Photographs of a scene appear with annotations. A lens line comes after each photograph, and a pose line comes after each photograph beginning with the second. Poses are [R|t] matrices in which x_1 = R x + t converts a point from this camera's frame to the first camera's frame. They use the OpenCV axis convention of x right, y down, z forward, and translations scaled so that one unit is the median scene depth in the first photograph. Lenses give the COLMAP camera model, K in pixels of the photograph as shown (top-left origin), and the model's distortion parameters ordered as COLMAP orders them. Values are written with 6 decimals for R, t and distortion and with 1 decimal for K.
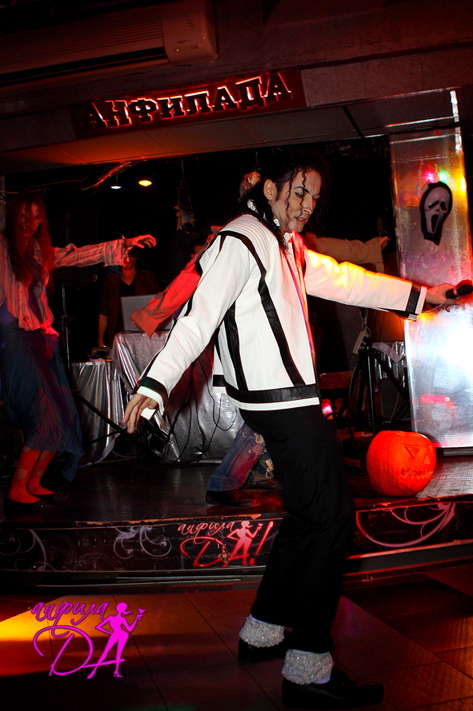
lens RADIAL K [[907.0, 0, 236.4], [0, 907.0, 303.8], [0, 0, 1]] dist [-0.127842, 0.016582]
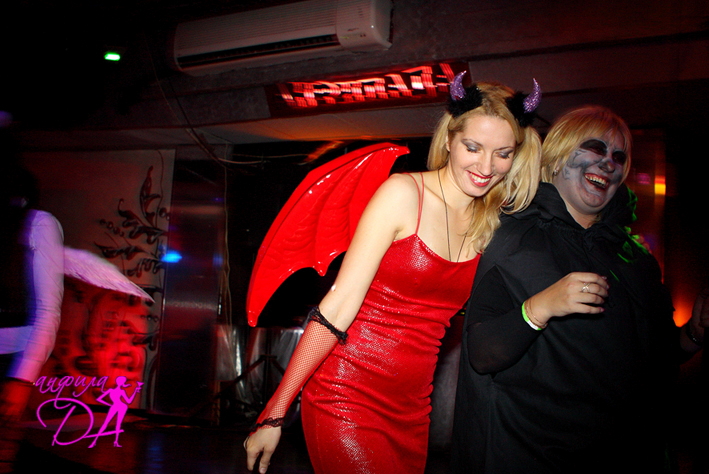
lens RADIAL K [[904.5, 0, 354.5], [0, 904.5, 237.0], [0, 0, 1]] dist [-0.127842, 0.016582]
pose [[0.945141, 0.098328, -0.311513, 0.274456], [-0.108902, 0.993912, -0.016688, -0.039597], [0.307976, 0.049697, 0.950095, 0.039002]]
